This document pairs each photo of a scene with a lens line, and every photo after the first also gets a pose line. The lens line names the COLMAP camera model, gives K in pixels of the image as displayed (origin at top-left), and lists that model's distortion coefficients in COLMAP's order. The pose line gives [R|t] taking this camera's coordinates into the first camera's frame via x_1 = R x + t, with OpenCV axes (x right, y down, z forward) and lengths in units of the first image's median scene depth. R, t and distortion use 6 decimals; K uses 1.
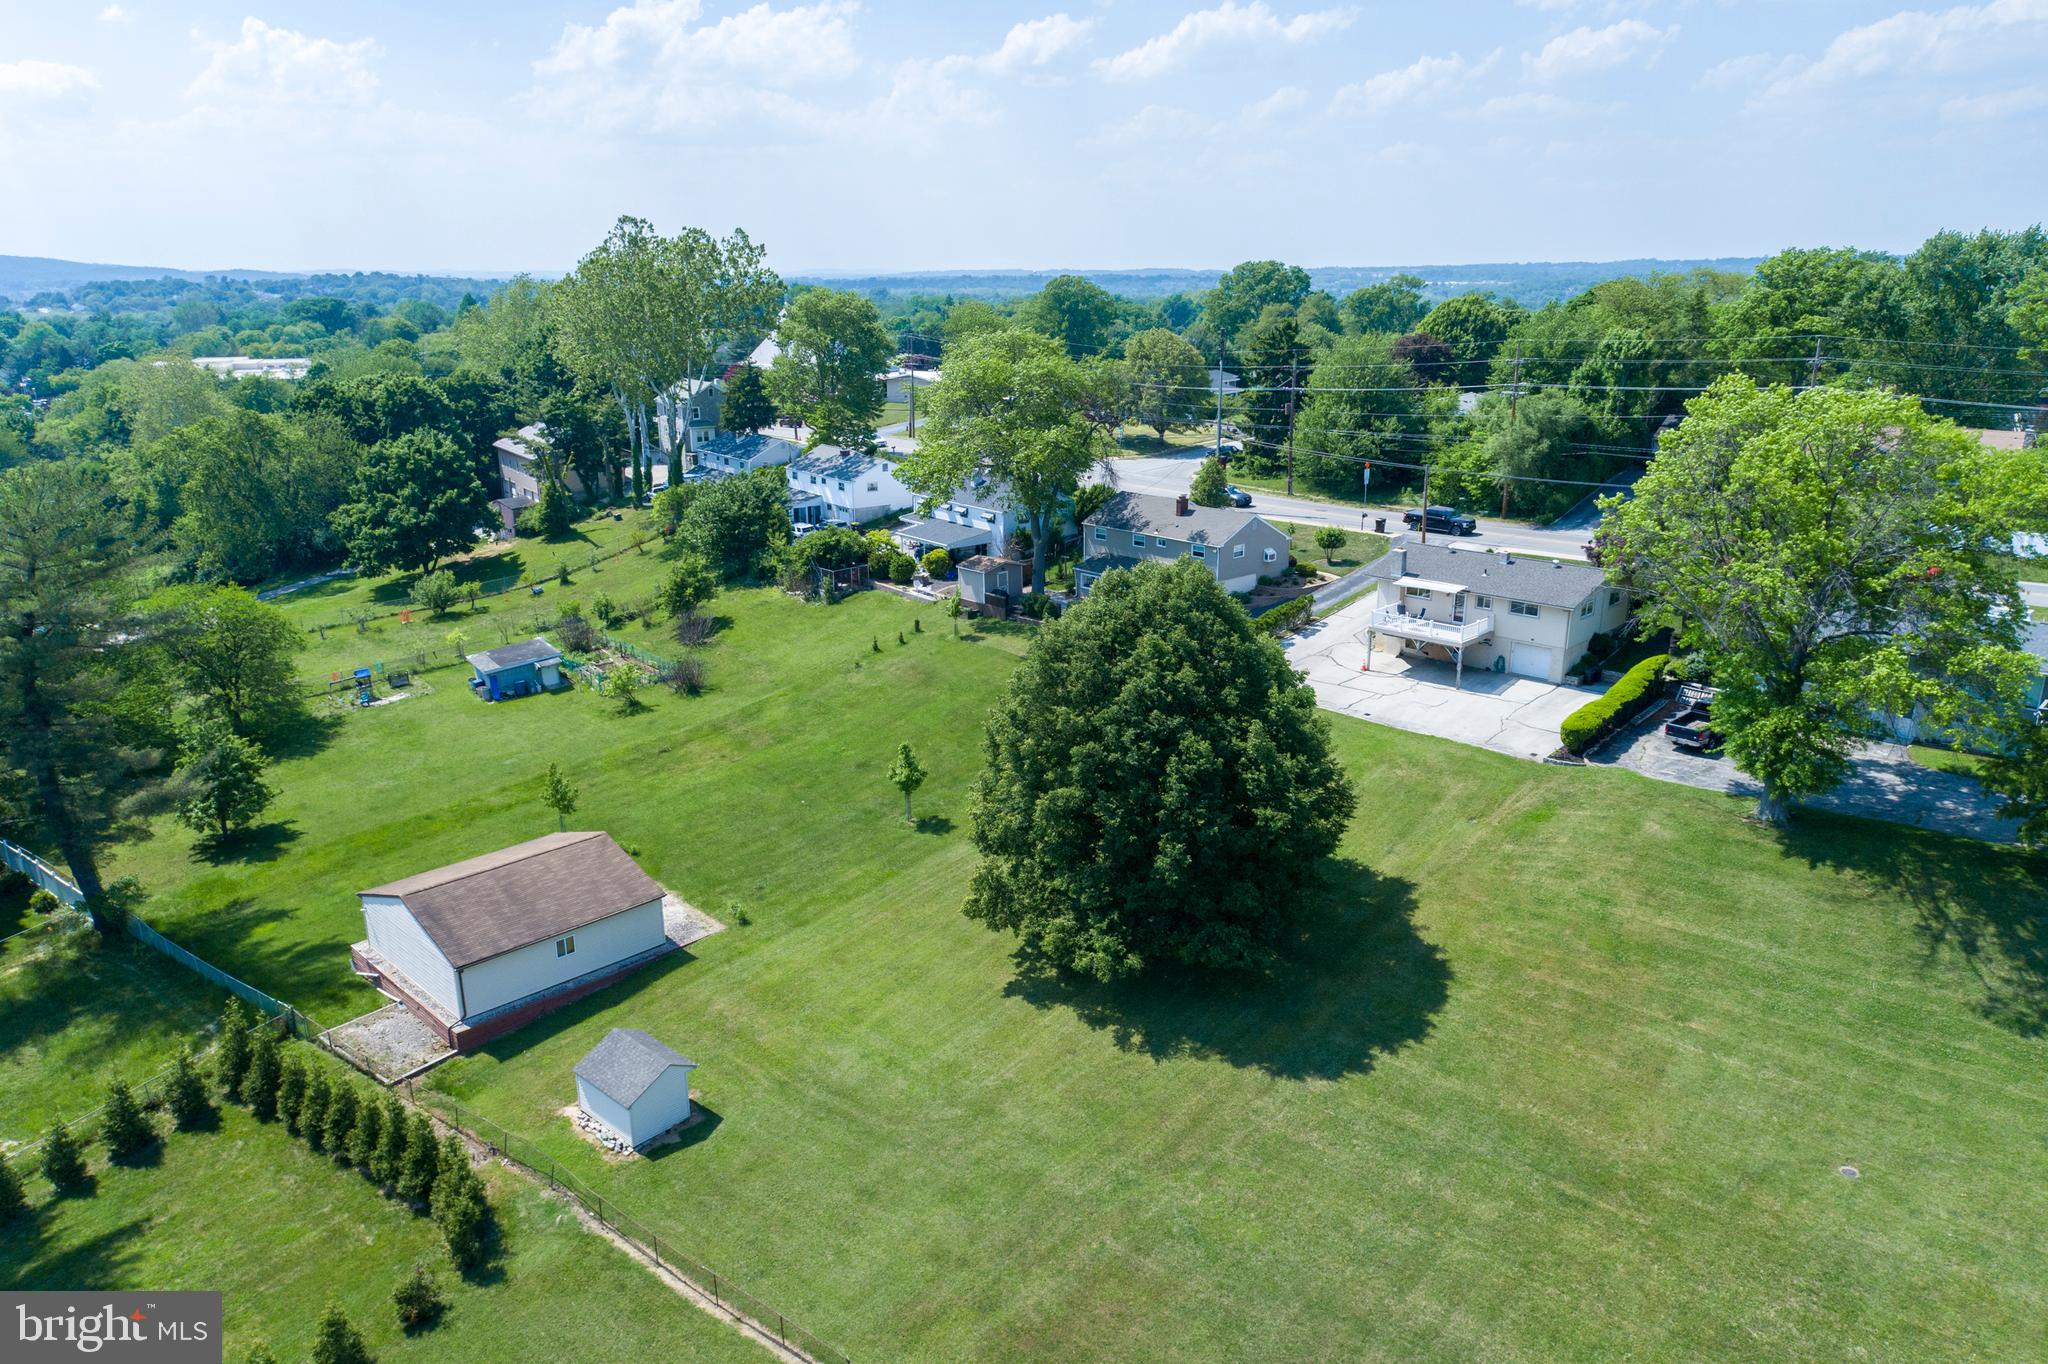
lens RADIAL K [[1388.3, 0, 1020.4], [0, 1388.3, 688.3], [0, 0, 1]] dist [-0.003527, 0.015809]
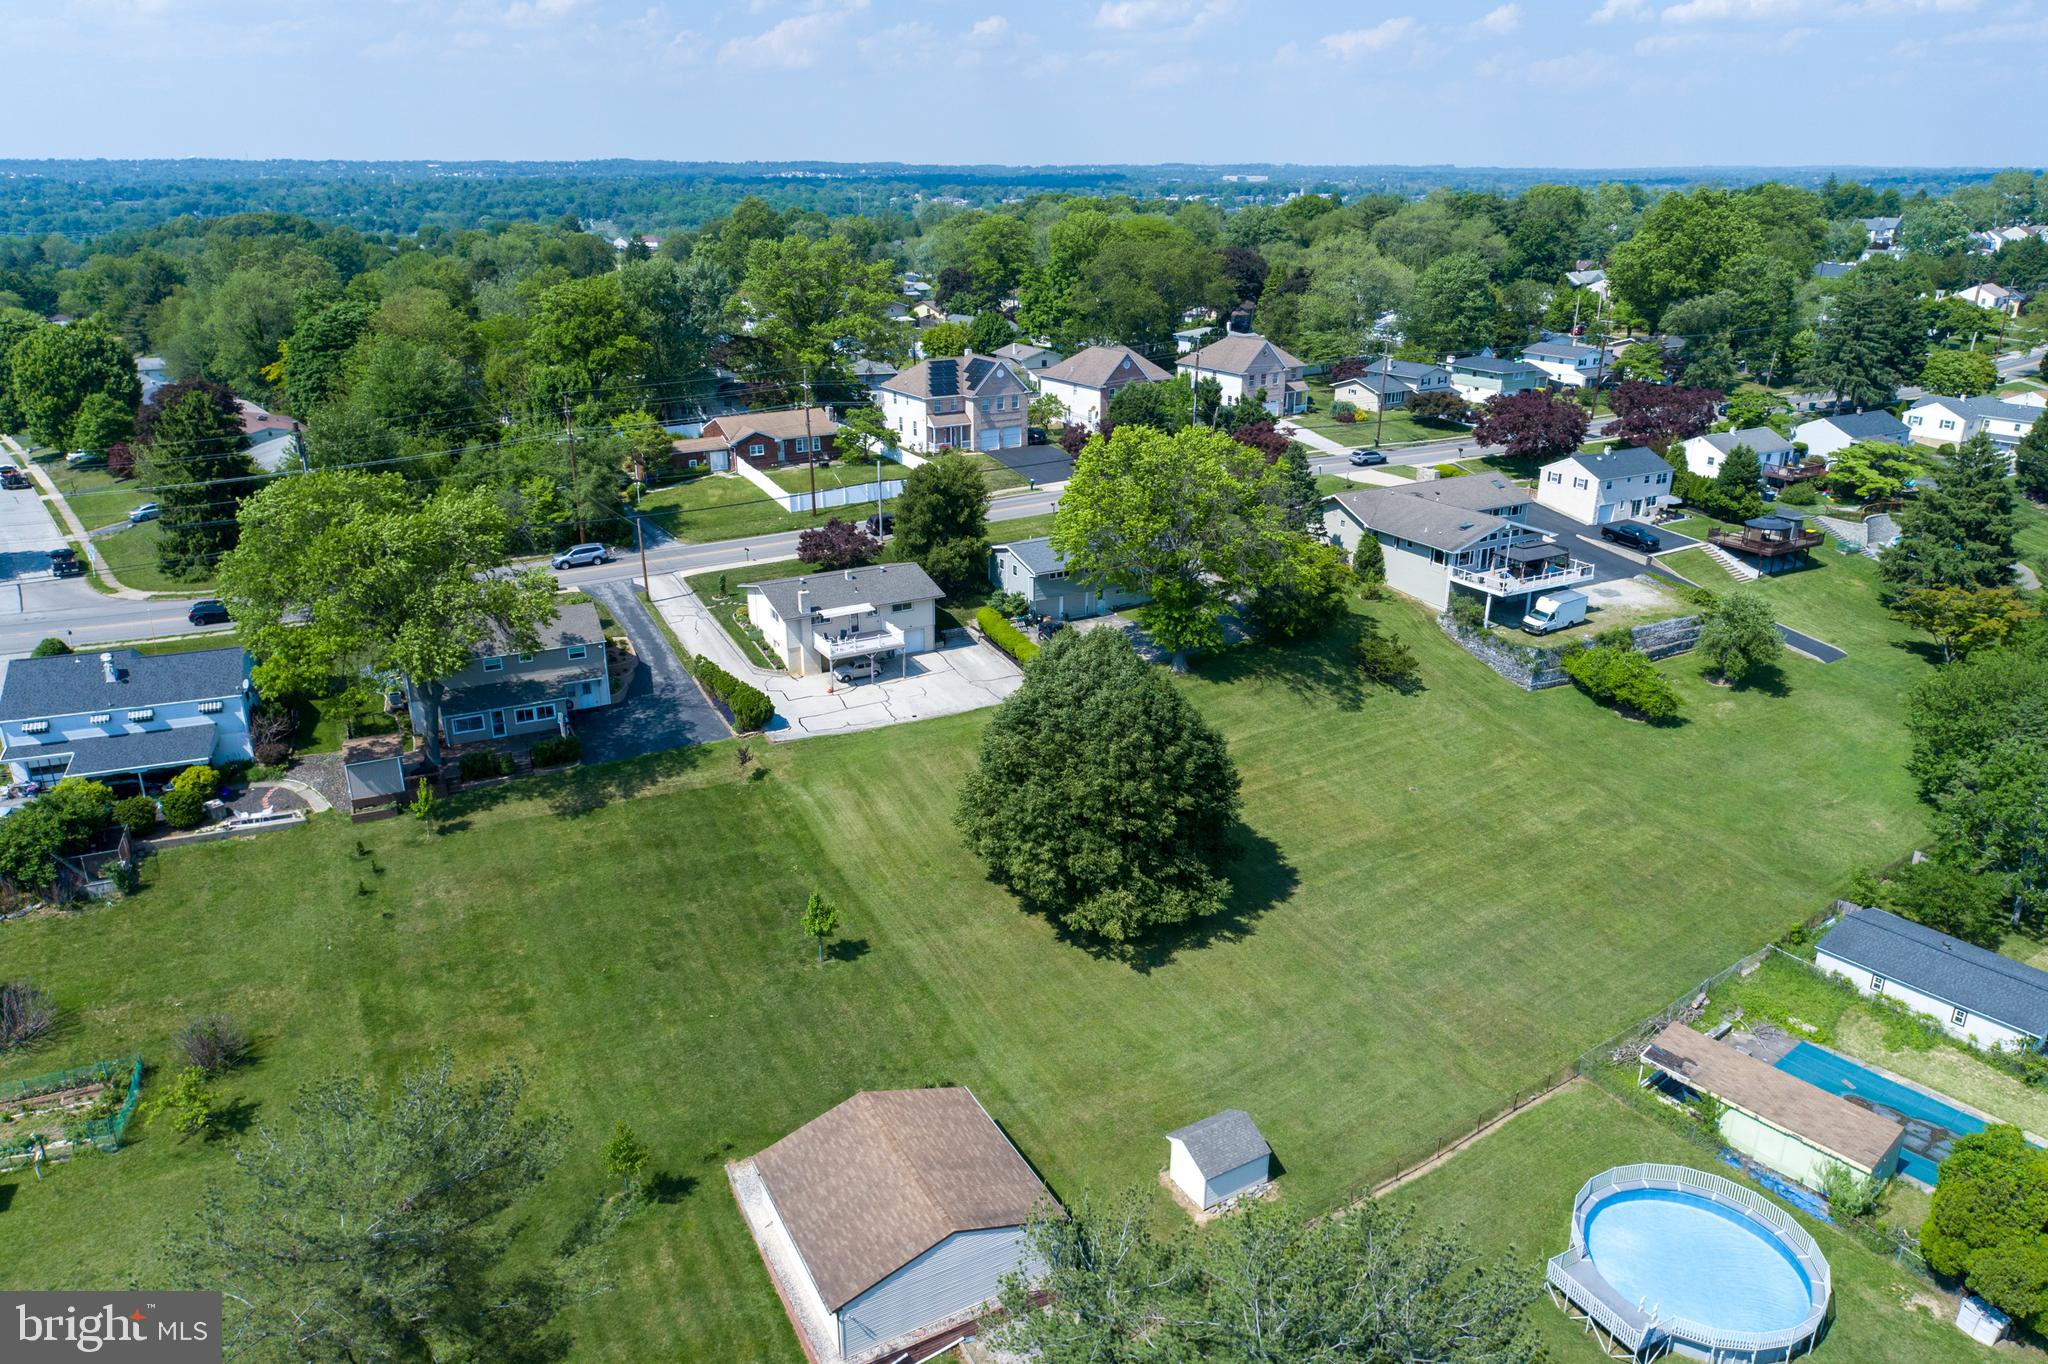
lens RADIAL K [[1388.3, 0, 1020.4], [0, 1388.3, 688.3], [0, 0, 1]] dist [-0.003527, 0.015809]
pose [[0.288995, -0.330893, 0.898327, -1.110397], [0.275530, 0.927411, 0.252966, -0.388006], [-0.916823, 0.174410, 0.359188, 0.566509]]
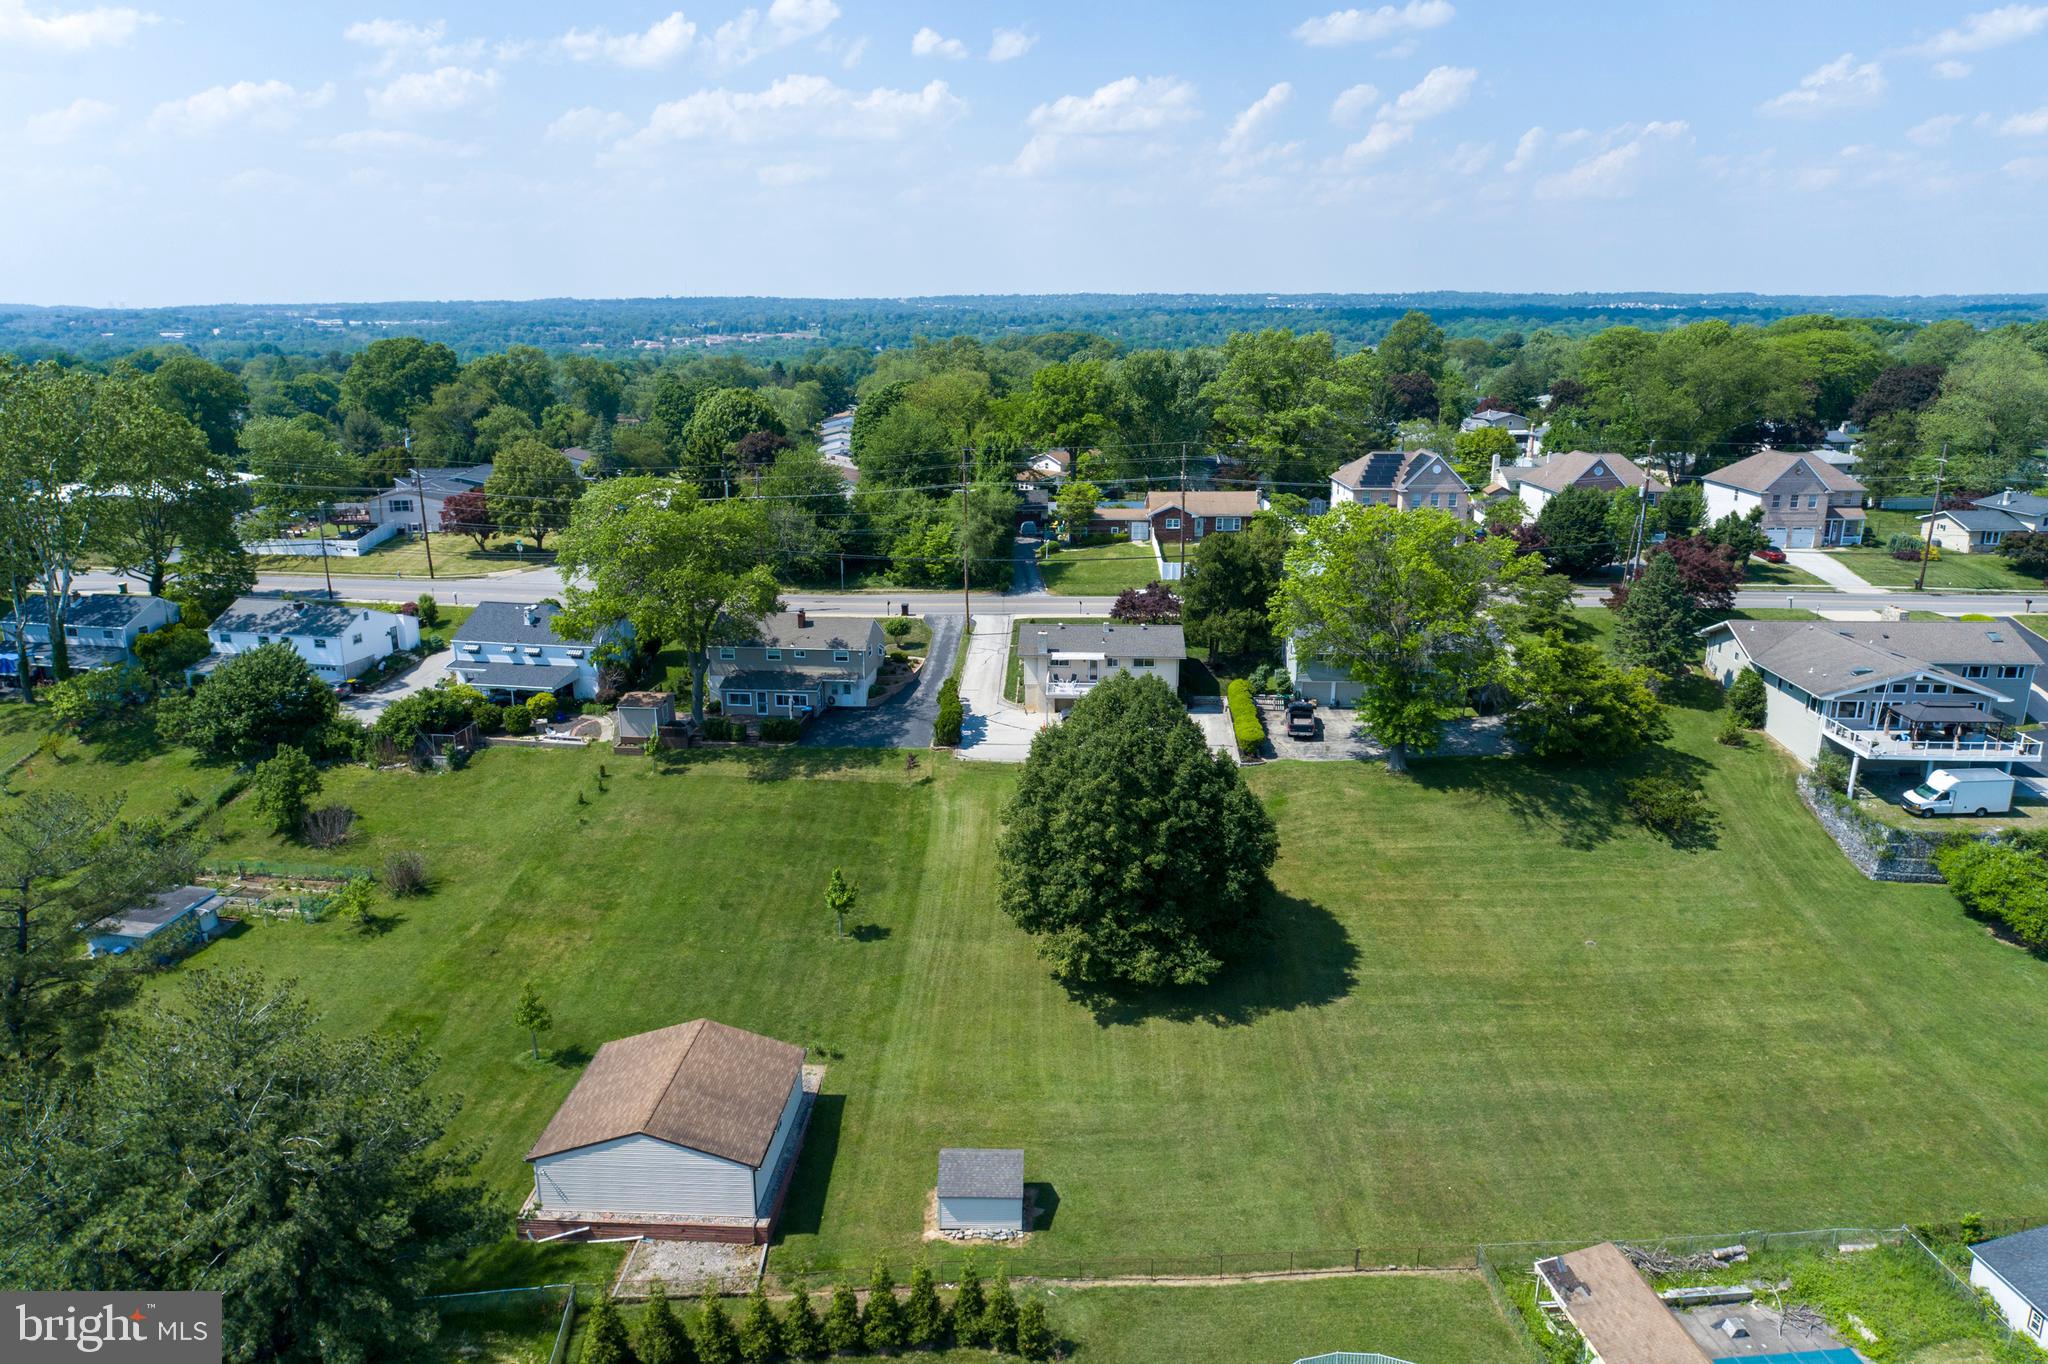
lens RADIAL K [[1388.3, 0, 1020.4], [0, 1388.3, 688.3], [0, 0, 1]] dist [-0.003527, 0.015809]
pose [[0.750943, -0.173232, 0.637240, -0.810669], [0.188685, 0.981036, 0.044341, -0.154735], [-0.632837, 0.086940, 0.769389, 0.026619]]
